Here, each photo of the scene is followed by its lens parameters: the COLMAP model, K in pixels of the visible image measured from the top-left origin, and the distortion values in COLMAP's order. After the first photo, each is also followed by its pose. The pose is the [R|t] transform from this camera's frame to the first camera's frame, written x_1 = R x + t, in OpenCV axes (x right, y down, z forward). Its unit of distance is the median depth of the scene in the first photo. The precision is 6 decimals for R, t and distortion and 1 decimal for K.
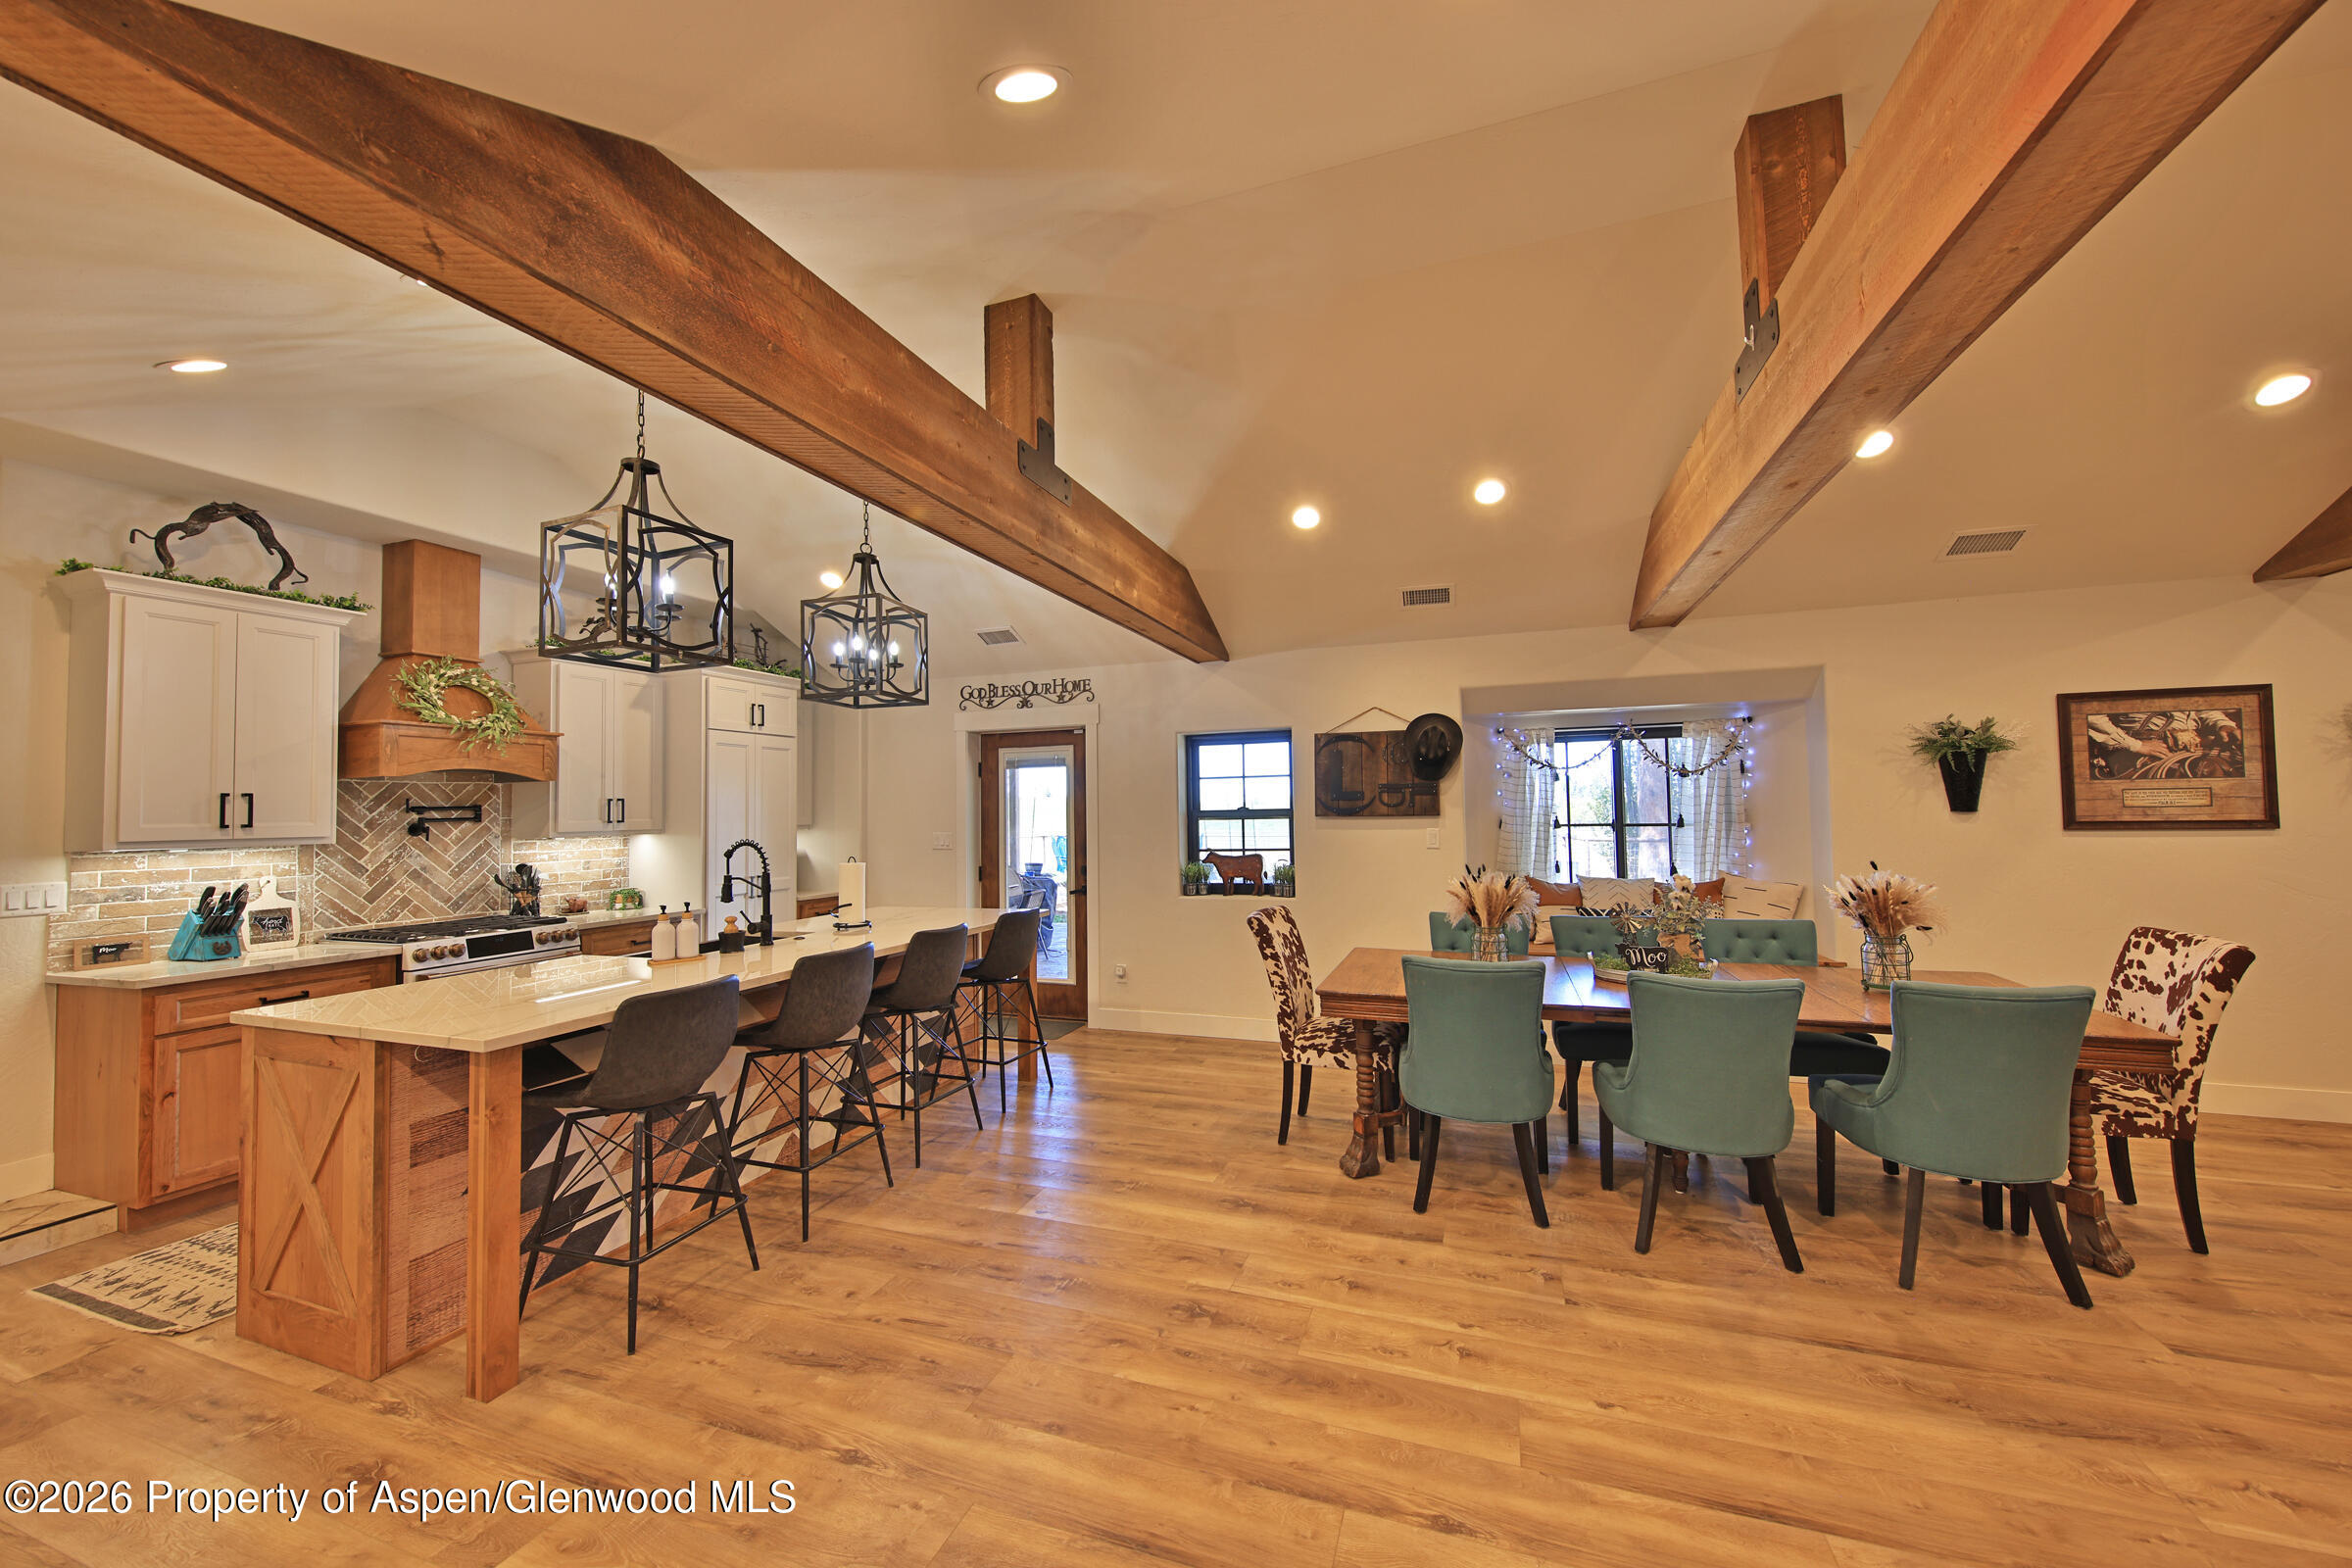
lens RADIAL K [[854.1, 0, 1179.8], [0, 854.1, 790.0], [0, 0, 1]] dist [0.001521, -0.001070]
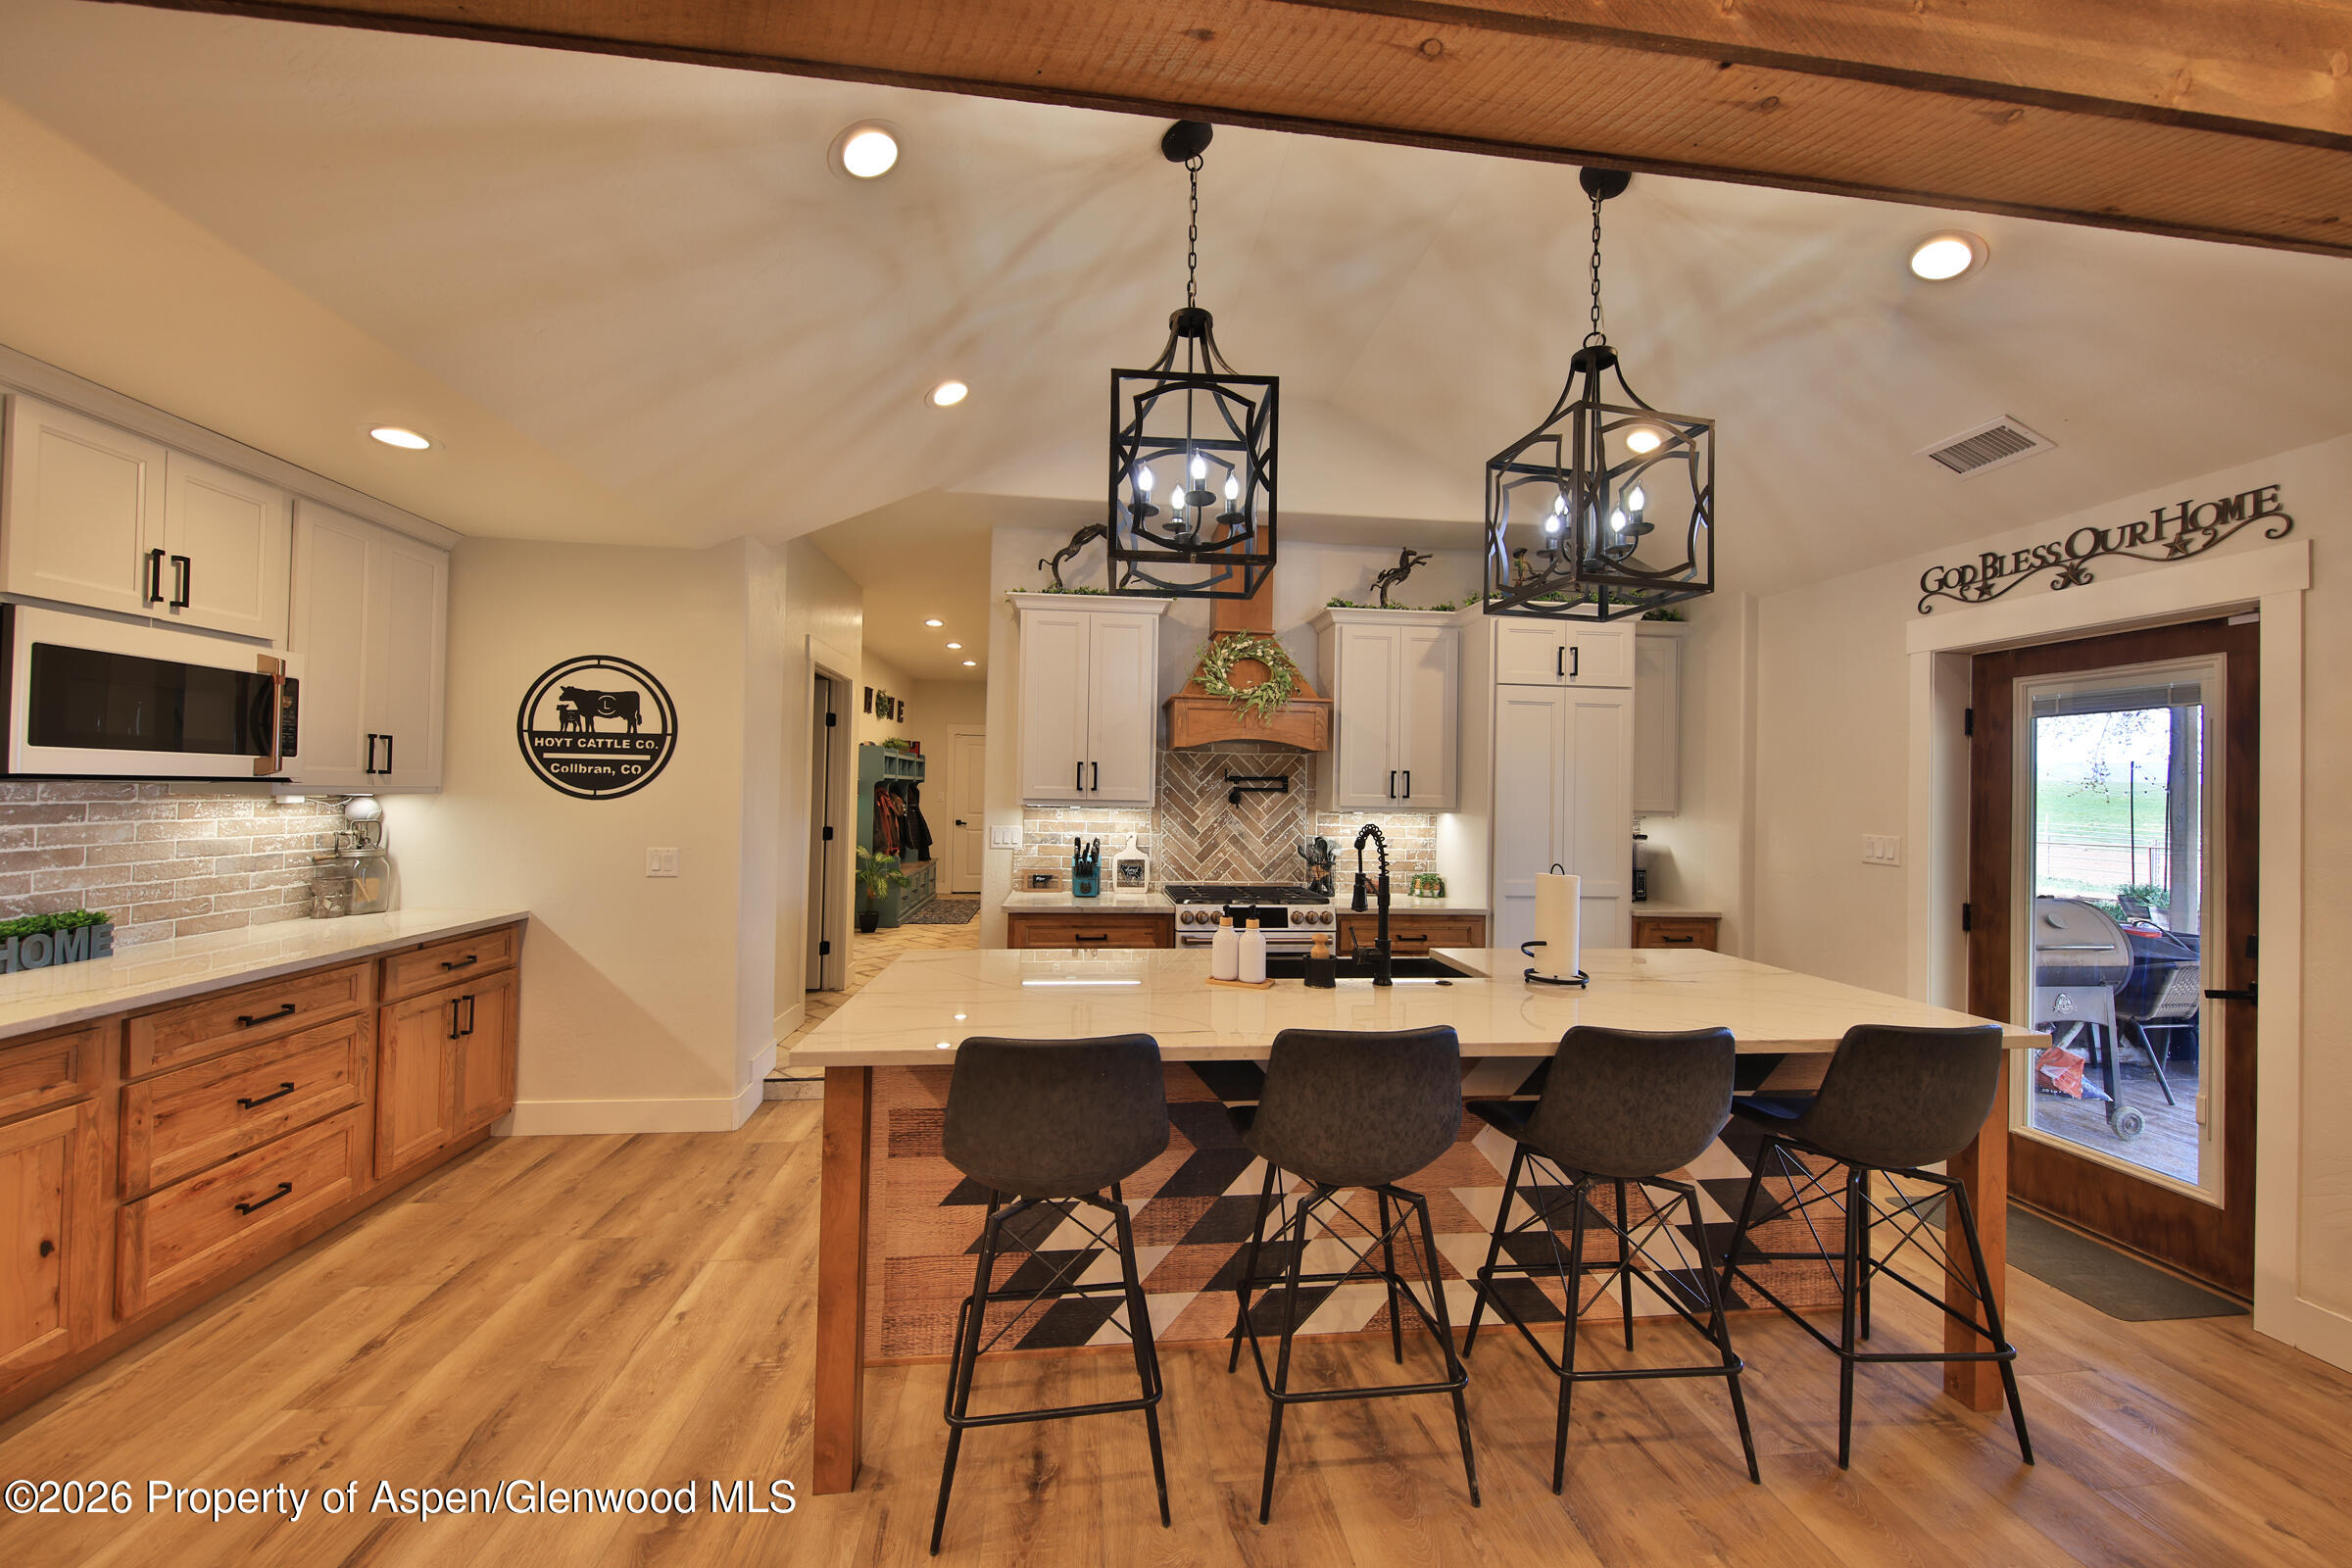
lens RADIAL K [[854.1, 0, 1181.1], [0, 854.1, 777.6], [0, 0, 1]] dist [0.001521, -0.001070]
pose [[0.448532, 0.009064, -0.893721, 0.032187], [-0.004412, 0.999959, 0.007927, 0.012671], [0.893756, 0.000388, 0.448553, 0.457824]]
